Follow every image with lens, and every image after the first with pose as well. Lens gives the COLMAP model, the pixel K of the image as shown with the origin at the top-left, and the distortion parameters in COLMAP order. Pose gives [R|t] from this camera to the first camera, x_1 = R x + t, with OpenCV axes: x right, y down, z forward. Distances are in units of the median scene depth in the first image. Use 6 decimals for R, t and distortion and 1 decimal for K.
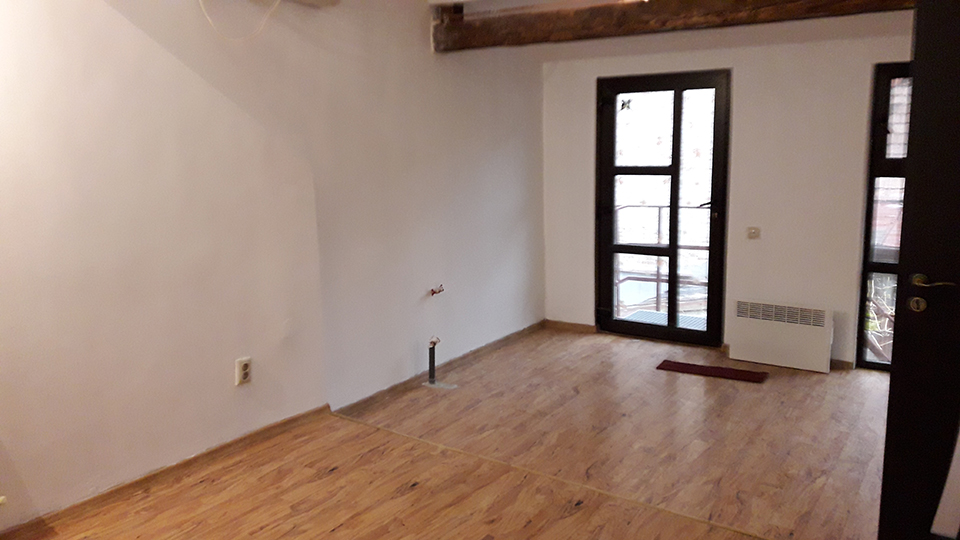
lens RADIAL K [[801.3, 0, 480.0], [0, 801.3, 270.0], [0, 0, 1]] dist [0.001859, -0.197864]
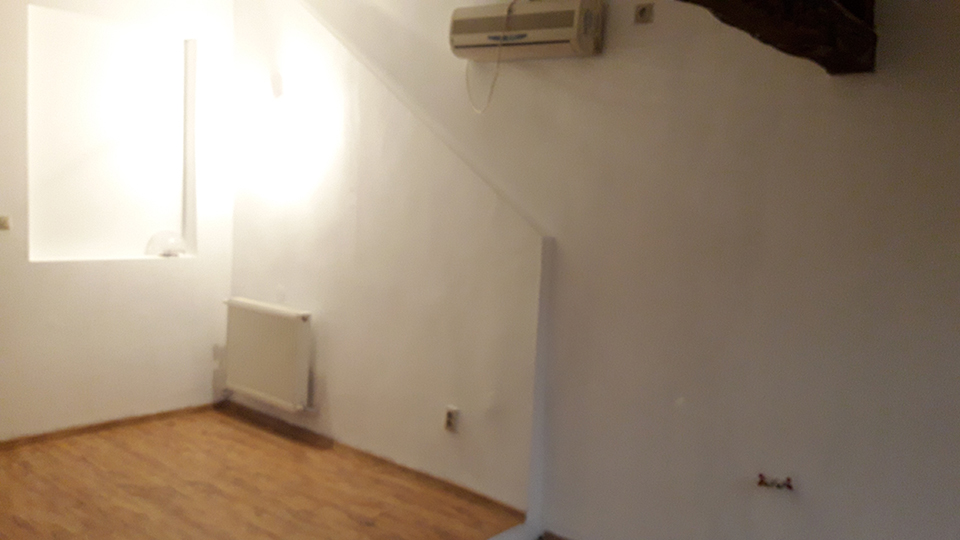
lens RADIAL K [[801.3, 0, 480.0], [0, 801.3, 270.0], [0, 0, 1]] dist [0.001859, -0.197864]
pose [[-0.118060, 0.106475, -0.987282, 0.753777], [-0.219803, 0.966770, 0.130547, -0.218397], [0.968374, 0.232420, -0.090734, 1.157352]]
